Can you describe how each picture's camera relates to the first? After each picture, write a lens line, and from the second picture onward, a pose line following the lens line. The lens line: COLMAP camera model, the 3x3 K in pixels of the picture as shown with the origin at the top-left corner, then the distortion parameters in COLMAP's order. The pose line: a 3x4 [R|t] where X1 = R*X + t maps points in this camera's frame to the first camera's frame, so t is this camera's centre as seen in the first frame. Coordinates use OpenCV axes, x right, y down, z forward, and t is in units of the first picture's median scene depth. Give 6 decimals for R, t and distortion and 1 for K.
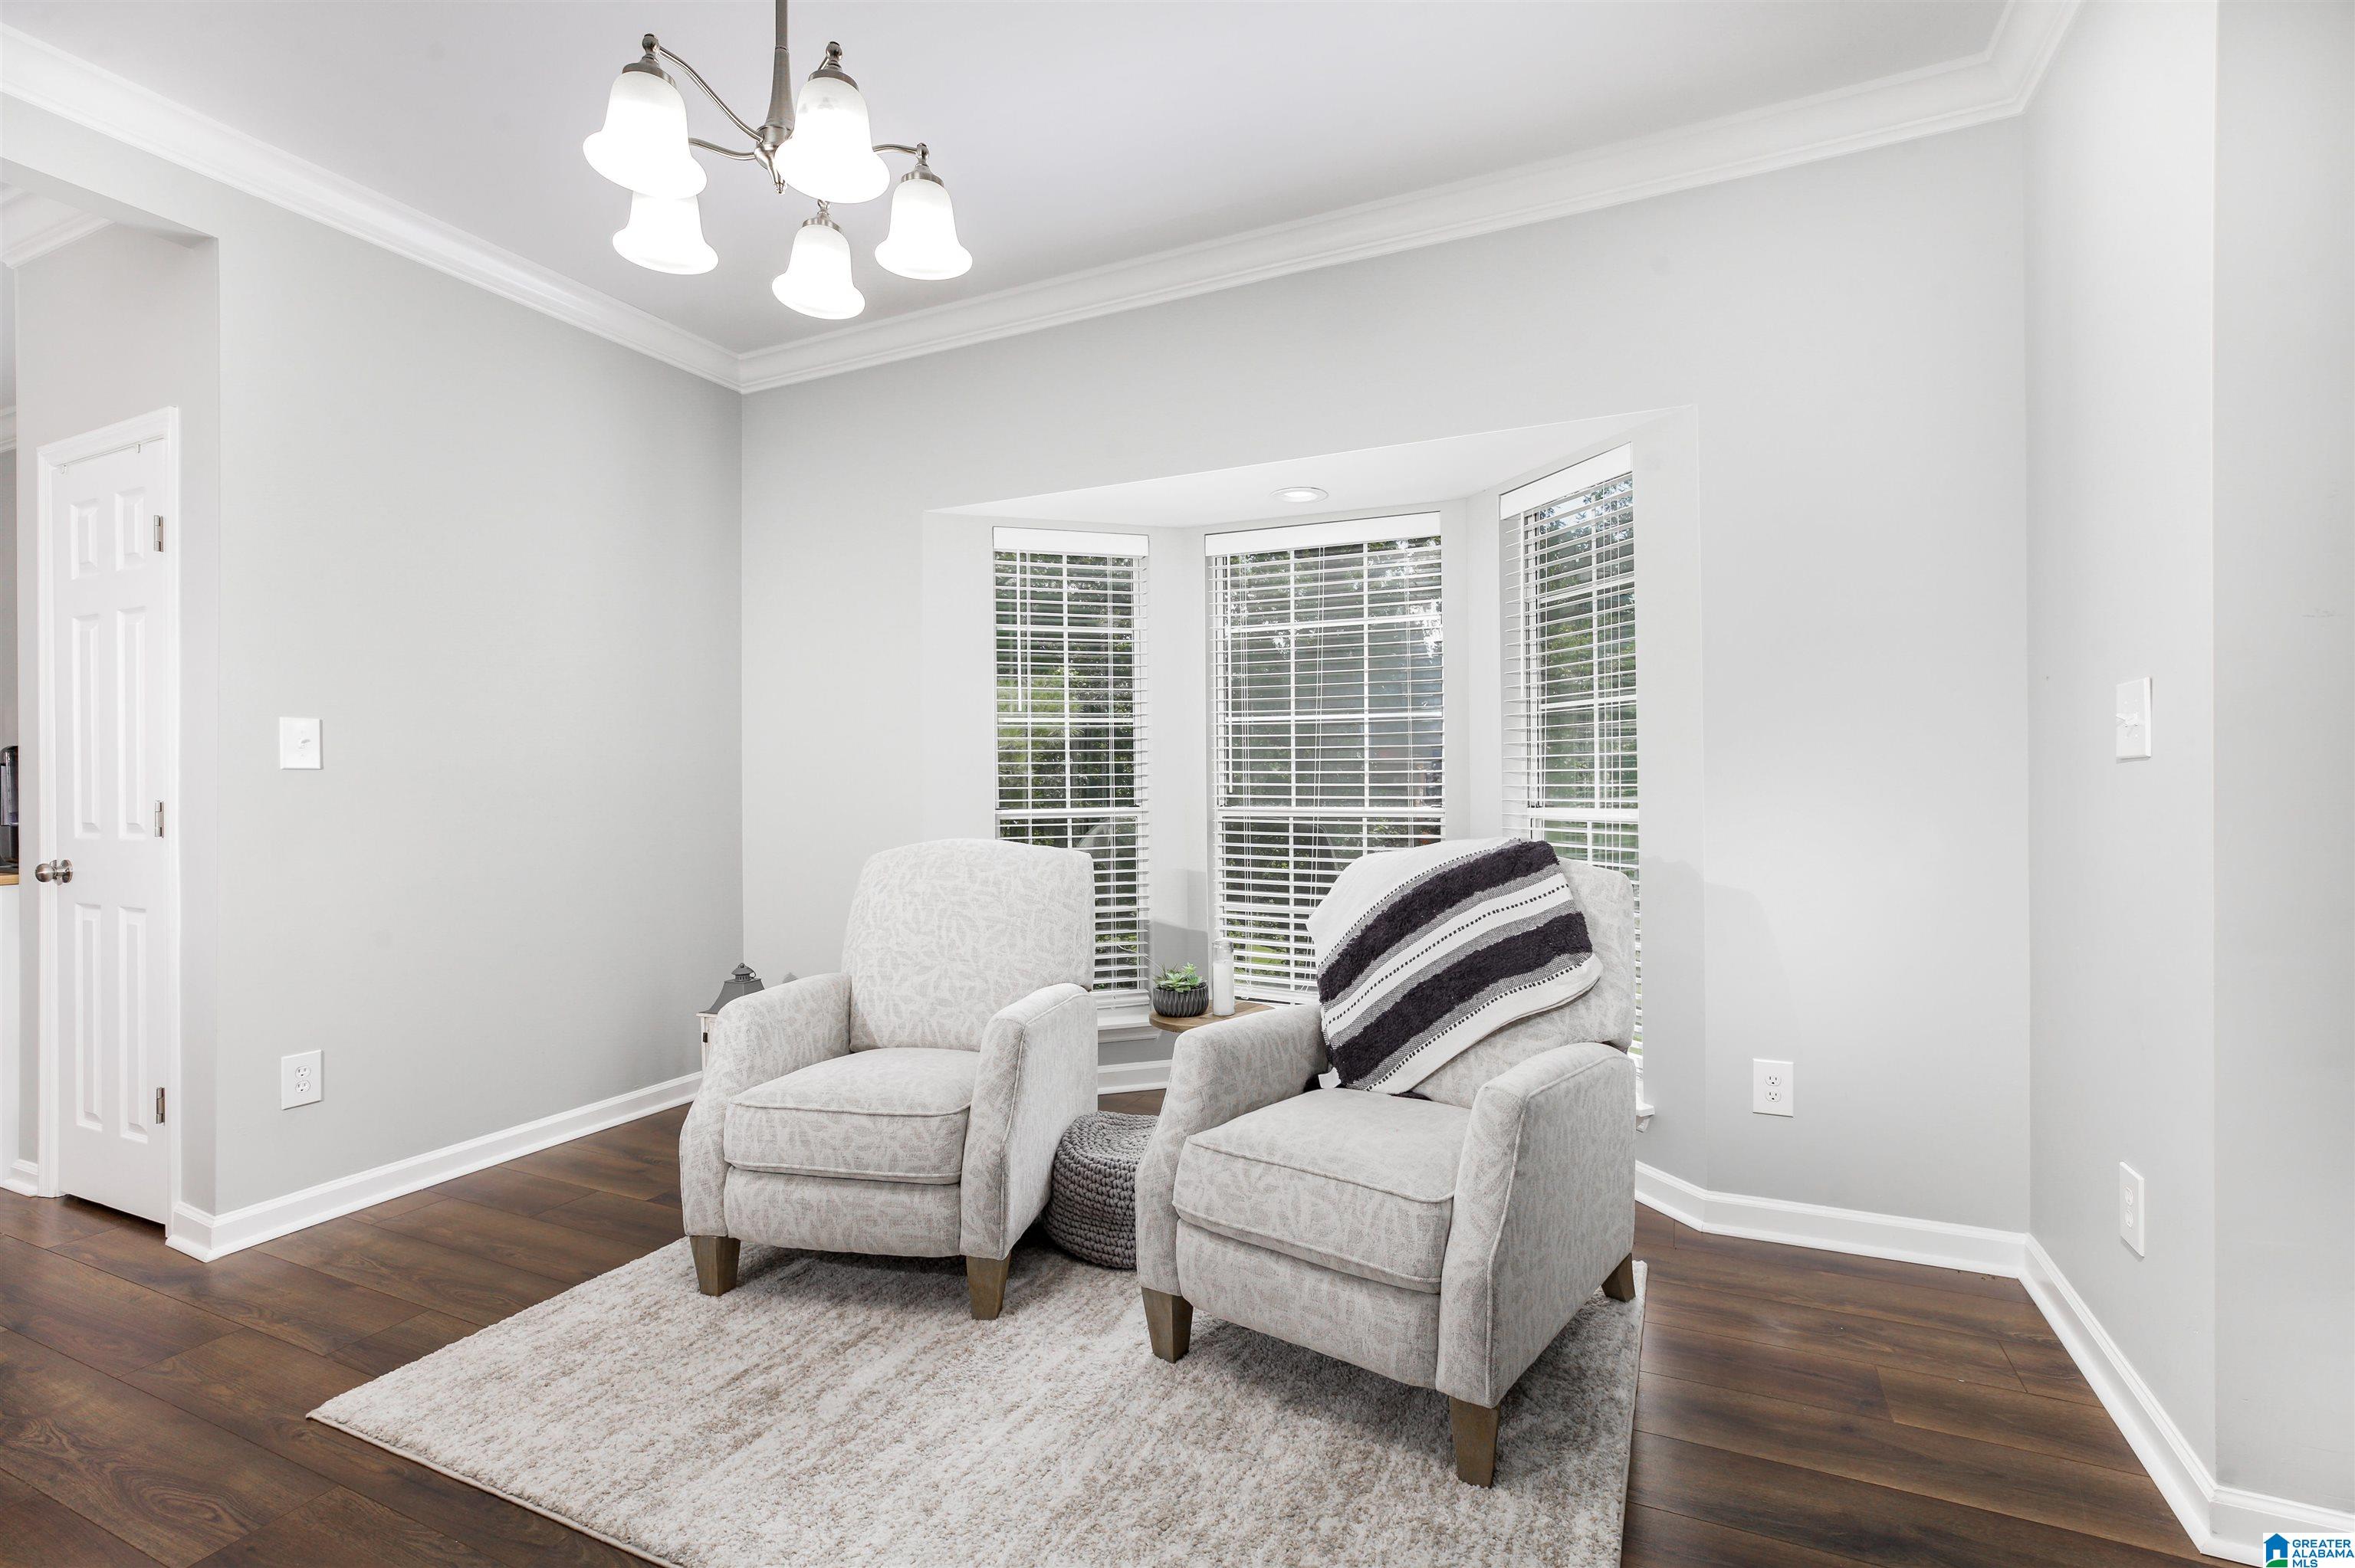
lens RADIAL K [[1087.8, 0, 1175.8], [0, 1087.8, 815.1], [0, 0, 1]] dist [-0.000919, -0.000006]
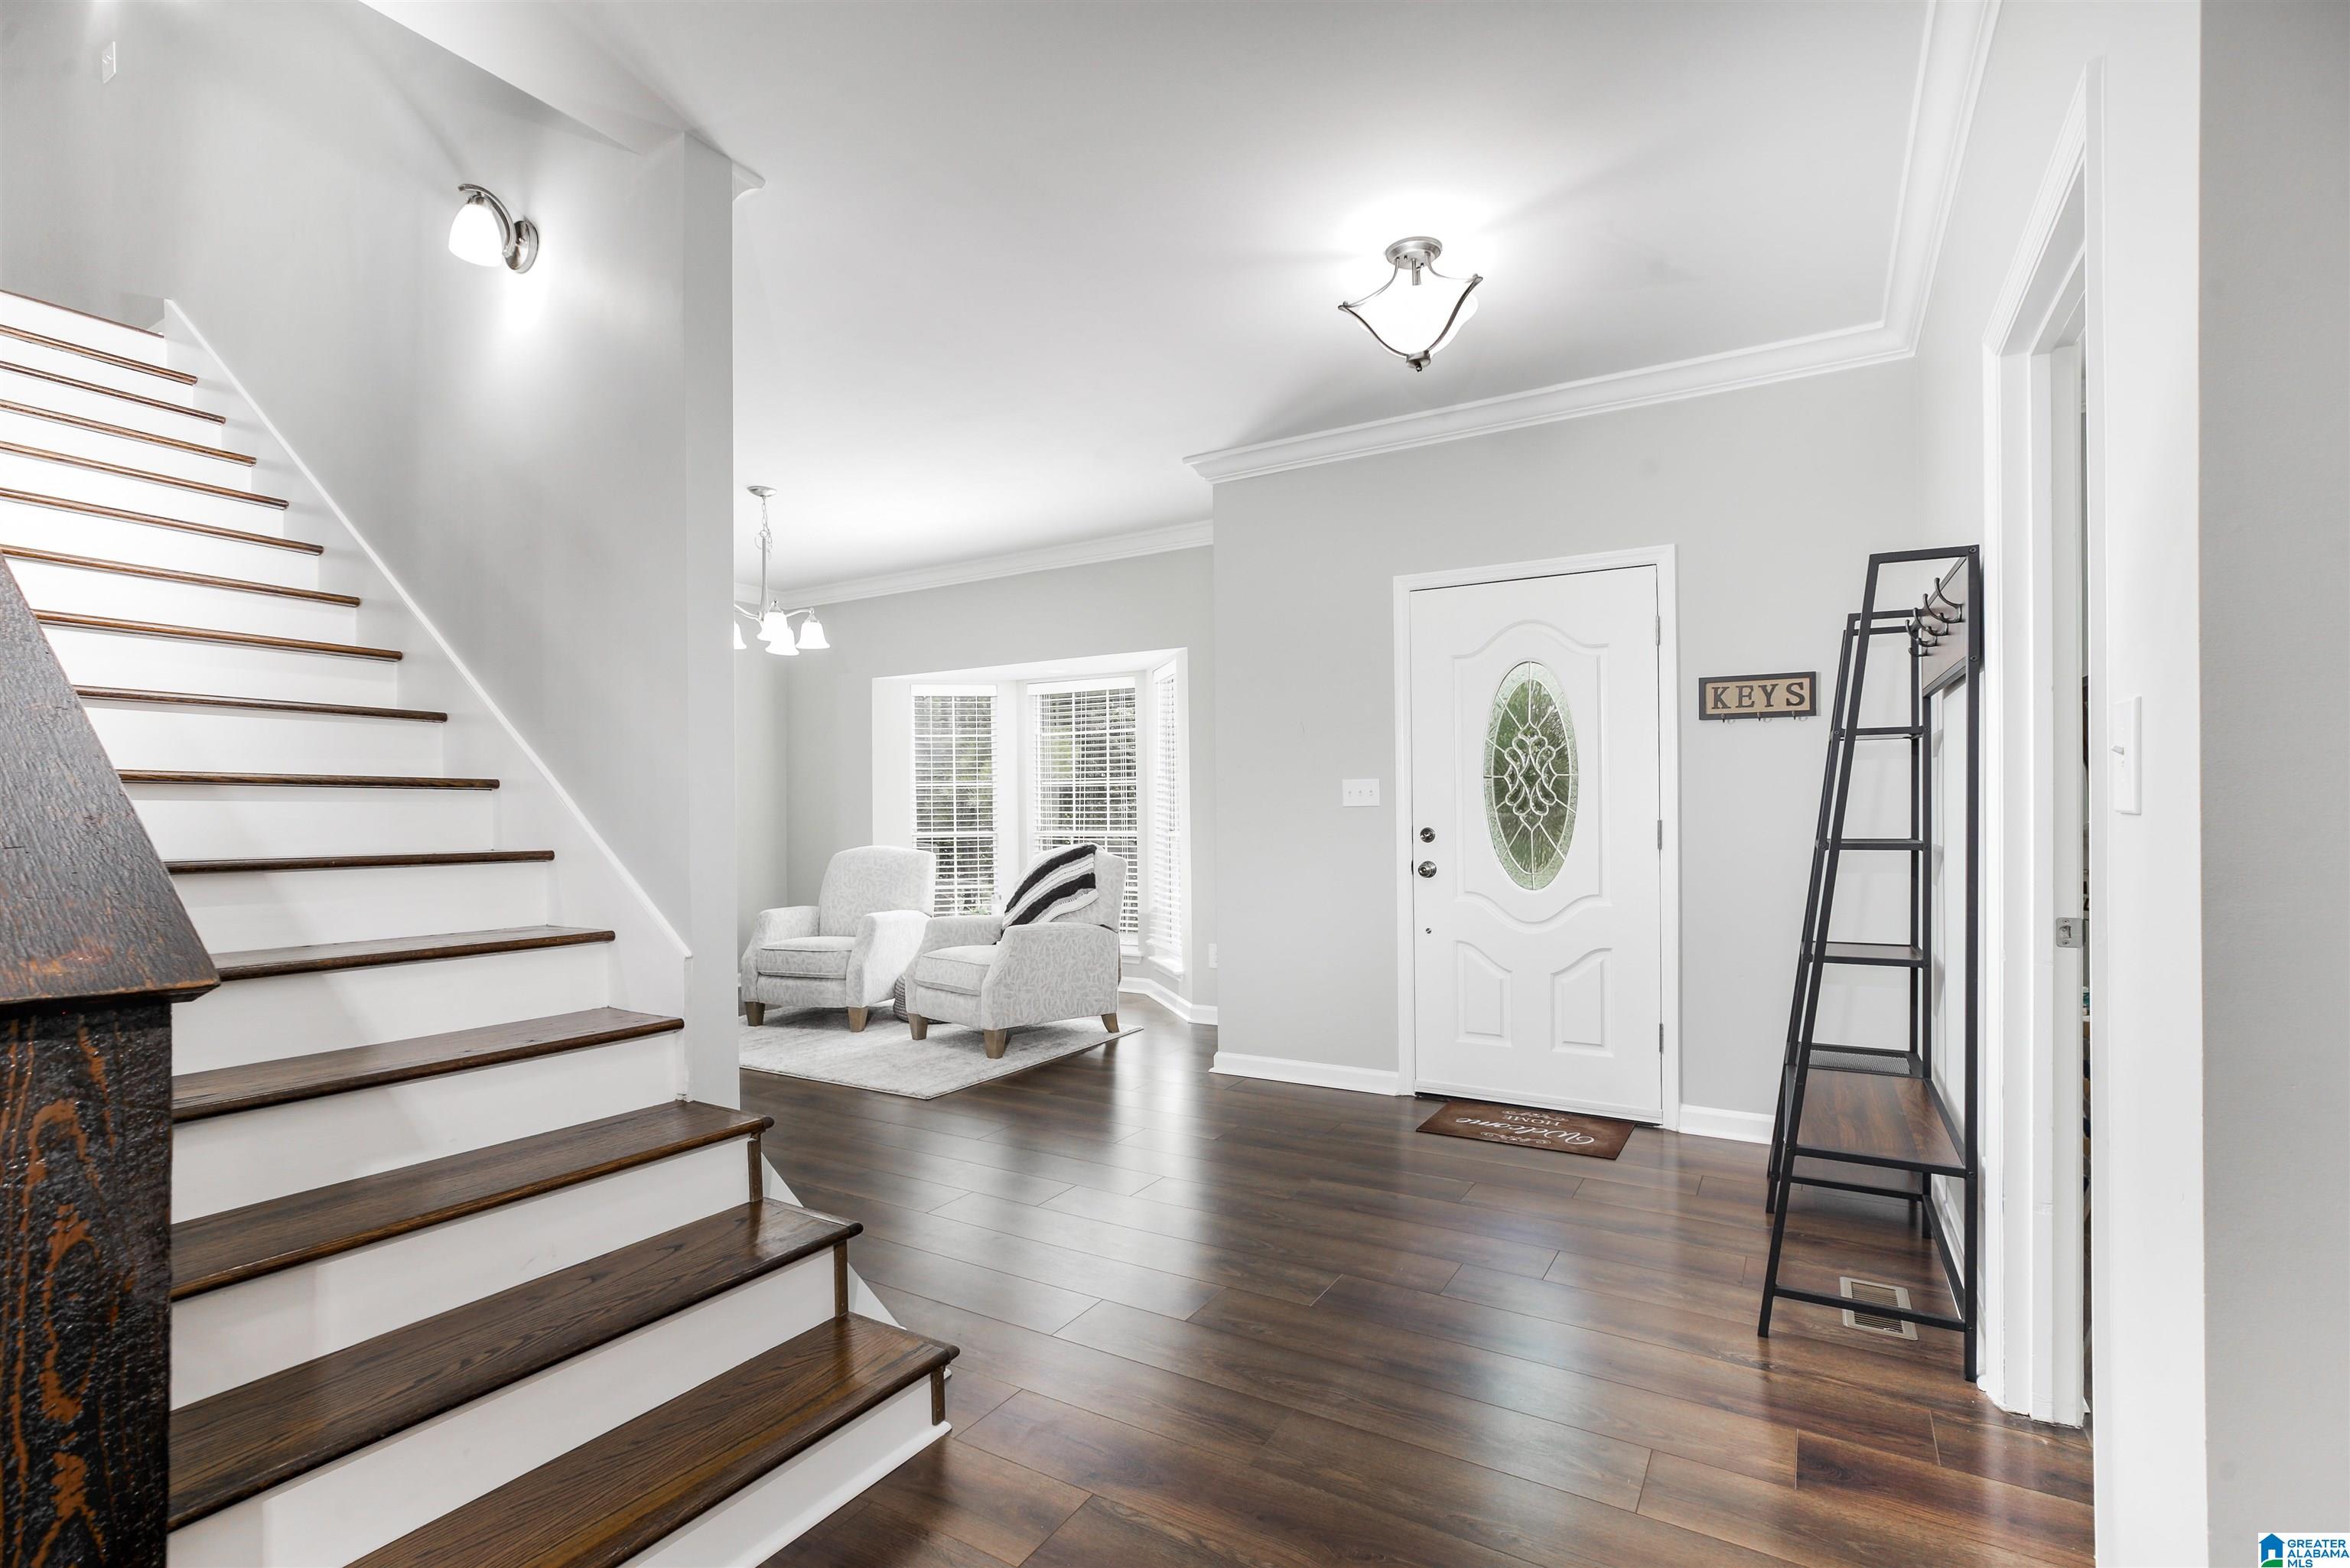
lens RADIAL K [[1085.6, 0, 1173.3], [0, 1085.6, 815.0], [0, 0, 1]] dist [-0.000919, -0.000006]
pose [[0.995594, -0.003511, -0.093698, 0.747638], [0.001289, 0.999717, -0.023766, 0.016843], [0.093755, 0.023540, 0.995317, -1.363427]]
